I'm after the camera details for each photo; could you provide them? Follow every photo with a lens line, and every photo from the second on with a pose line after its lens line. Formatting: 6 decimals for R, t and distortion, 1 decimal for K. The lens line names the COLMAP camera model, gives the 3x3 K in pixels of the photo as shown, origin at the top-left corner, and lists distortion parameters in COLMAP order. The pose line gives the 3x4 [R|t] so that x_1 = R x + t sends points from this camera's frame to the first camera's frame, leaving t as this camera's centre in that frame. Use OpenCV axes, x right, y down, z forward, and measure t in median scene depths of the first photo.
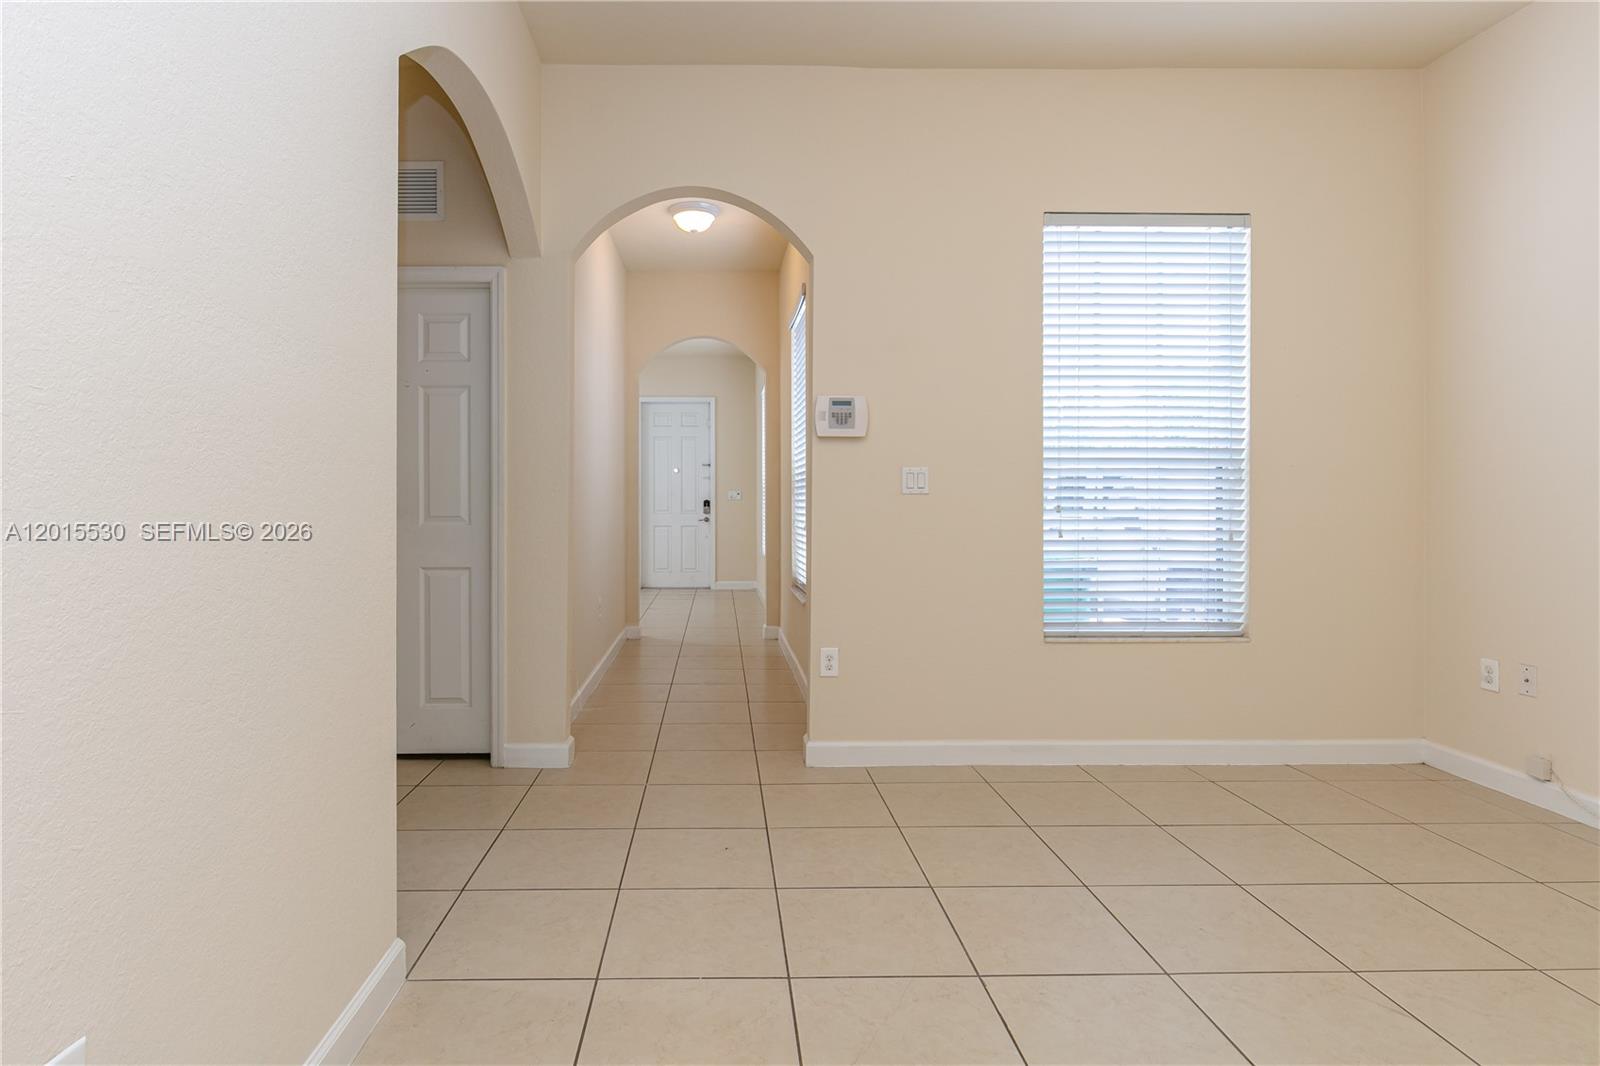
lens RADIAL K [[866.2, 0, 721.0], [0, 866.2, 502.2], [0, 0, 1]] dist [-0.009930, -0.000026]
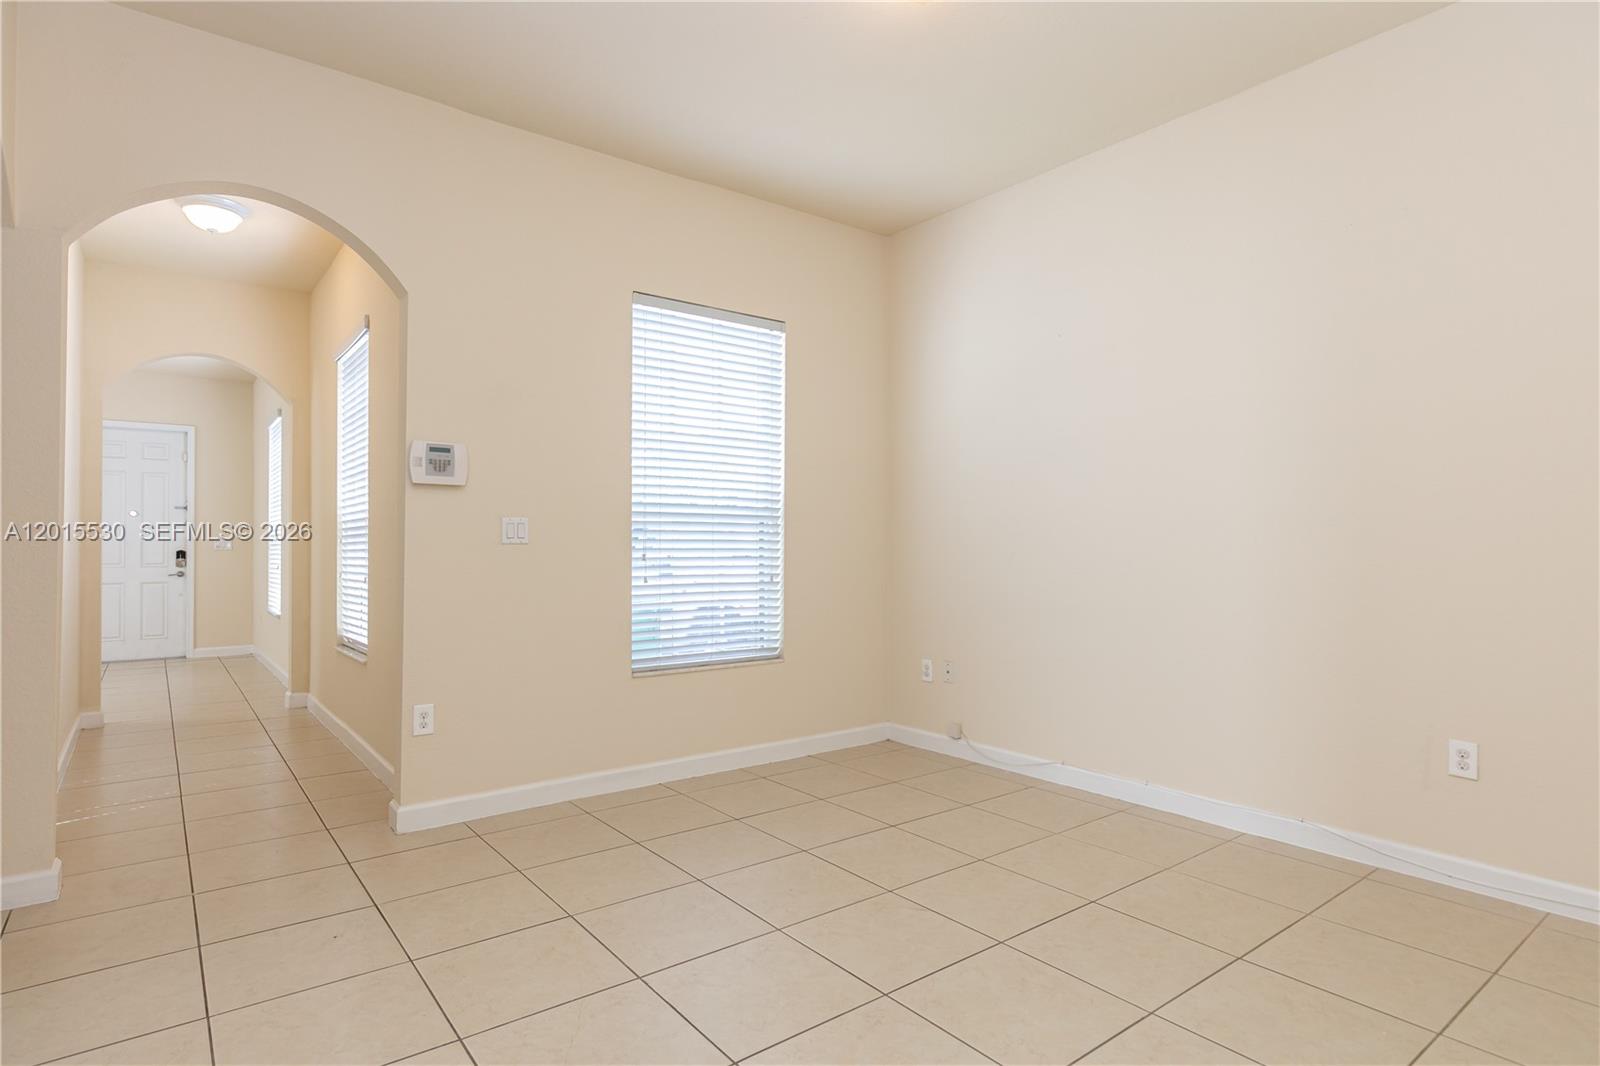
lens RADIAL K [[845.5, 0, 810.6], [0, 845.5, 547.5], [0, 0, 1]] dist [-0.004597, -0.001142]
pose [[0.792505, -0.001150, 0.609864, -0.107336], [0.004027, 0.999986, -0.003347, -0.000512], [-0.609852, 0.005109, 0.792499, -0.000054]]
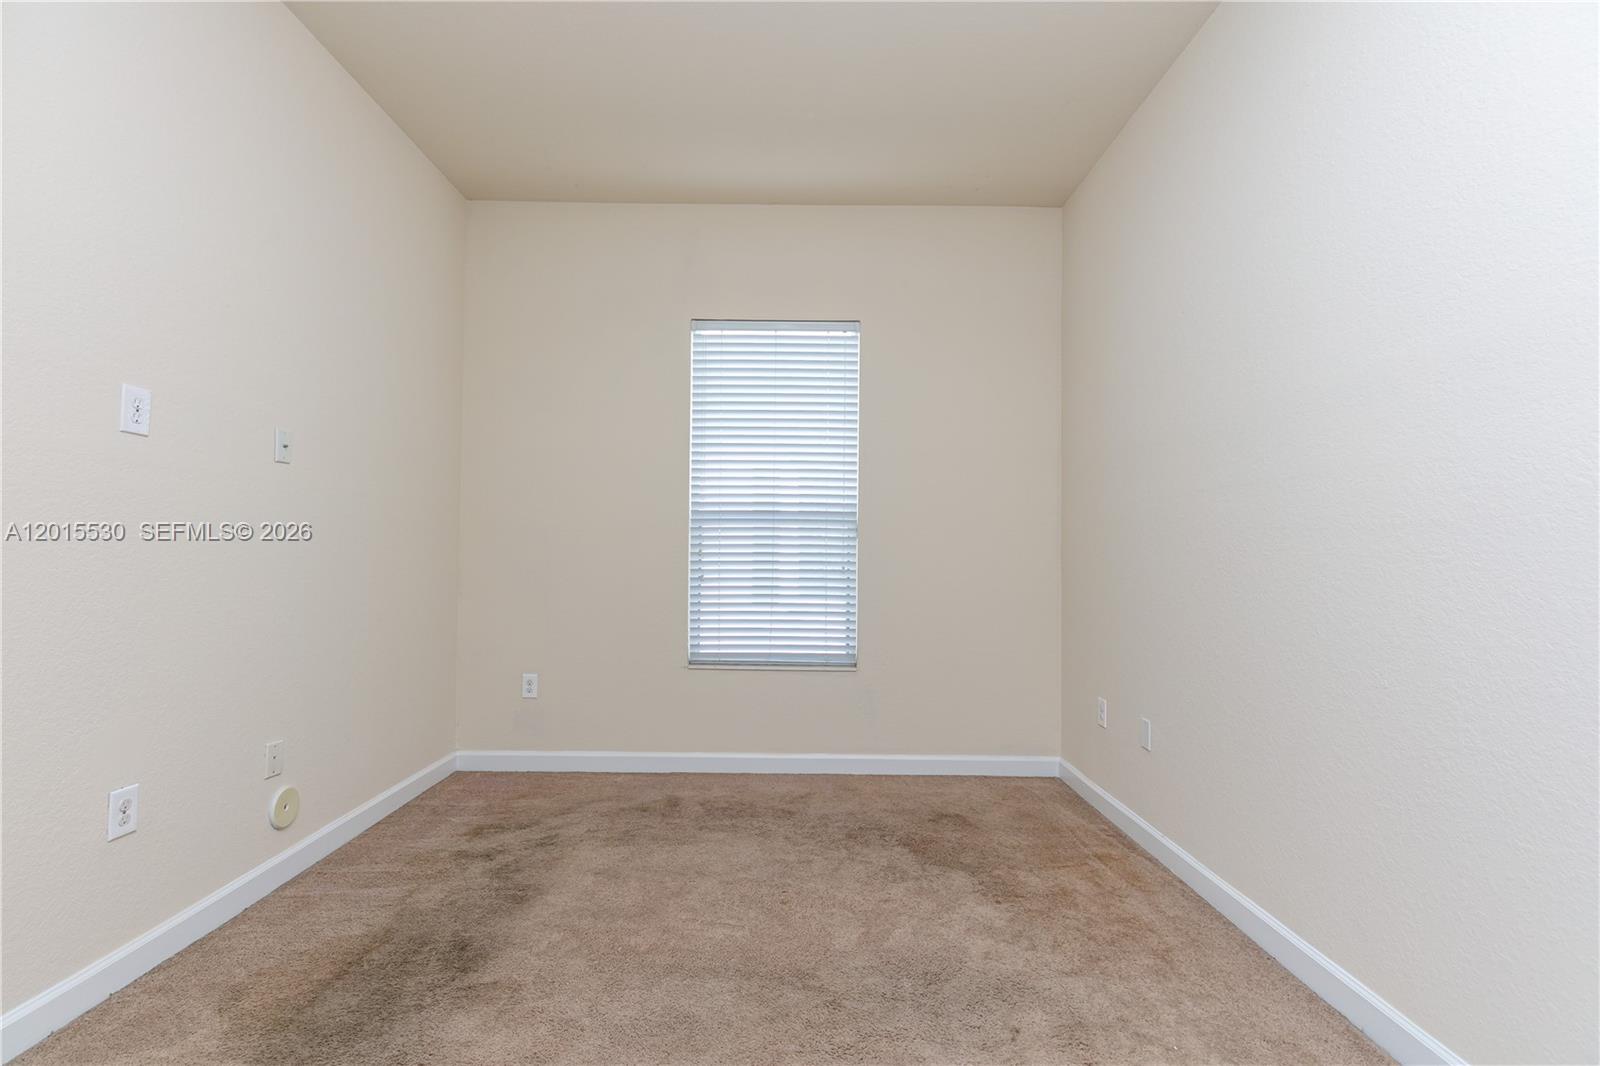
lens RADIAL K [[707.9, 0, 787.9], [0, 707.9, 544.1], [0, 0, 1]] dist [0.000765, -0.001275]
pose [[0.999996, 0.002957, 0.000048, 0.500728], [-0.002955, 0.999808, -0.019396, 0.002900], [-0.000105, 0.019396, 0.999812, -0.000539]]
